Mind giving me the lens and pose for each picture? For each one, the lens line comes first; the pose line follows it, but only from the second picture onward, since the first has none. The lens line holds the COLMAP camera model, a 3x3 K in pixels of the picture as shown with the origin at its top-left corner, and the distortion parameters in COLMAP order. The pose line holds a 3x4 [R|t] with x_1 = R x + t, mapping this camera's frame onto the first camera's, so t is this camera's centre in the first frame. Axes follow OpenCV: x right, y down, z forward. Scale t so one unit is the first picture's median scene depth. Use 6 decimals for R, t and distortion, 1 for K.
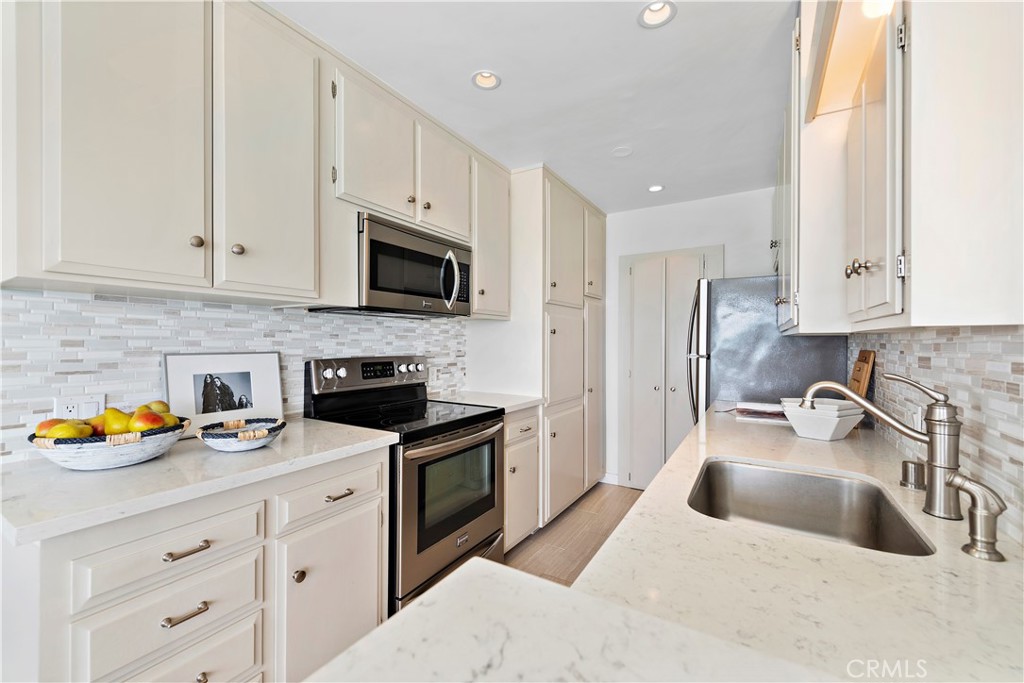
lens RADIAL K [[412.5, 0, 512.0], [0, 412.5, 341.5], [0, 0, 1]] dist [-0.000841, -0.000410]
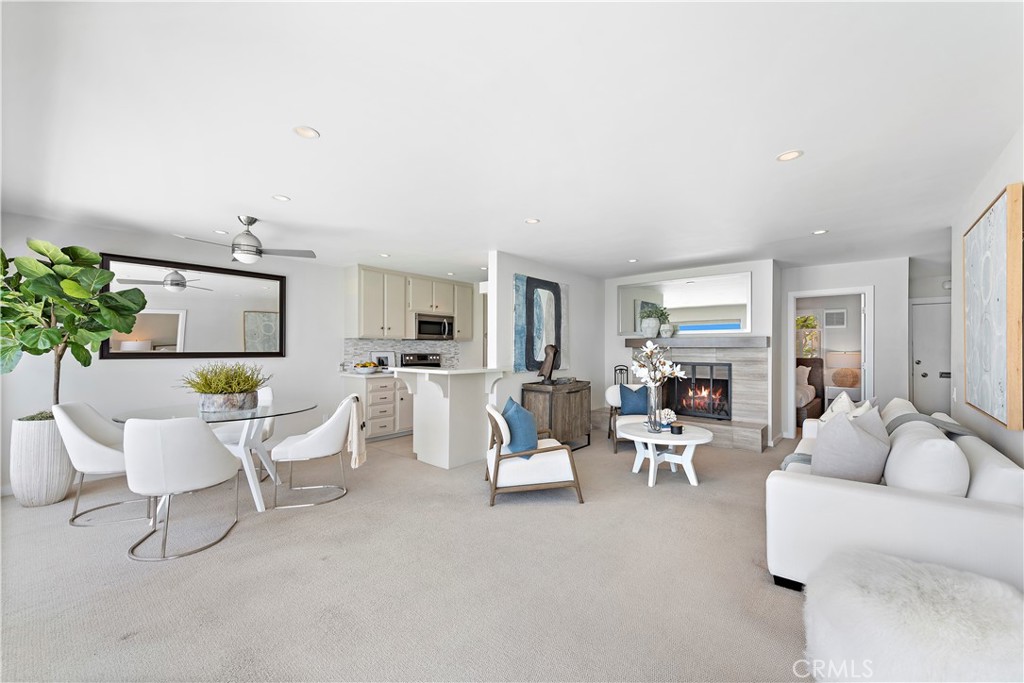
lens RADIAL K [[403.0, 0, 514.4], [0, 403.0, 349.6], [0, 0, 1]] dist [-0.000188, -0.000374]
pose [[0.987031, 0.003115, -0.160501, 0.974175], [-0.002349, 0.999985, 0.004962, -0.010347], [0.160514, -0.004520, 0.987023, -2.176167]]
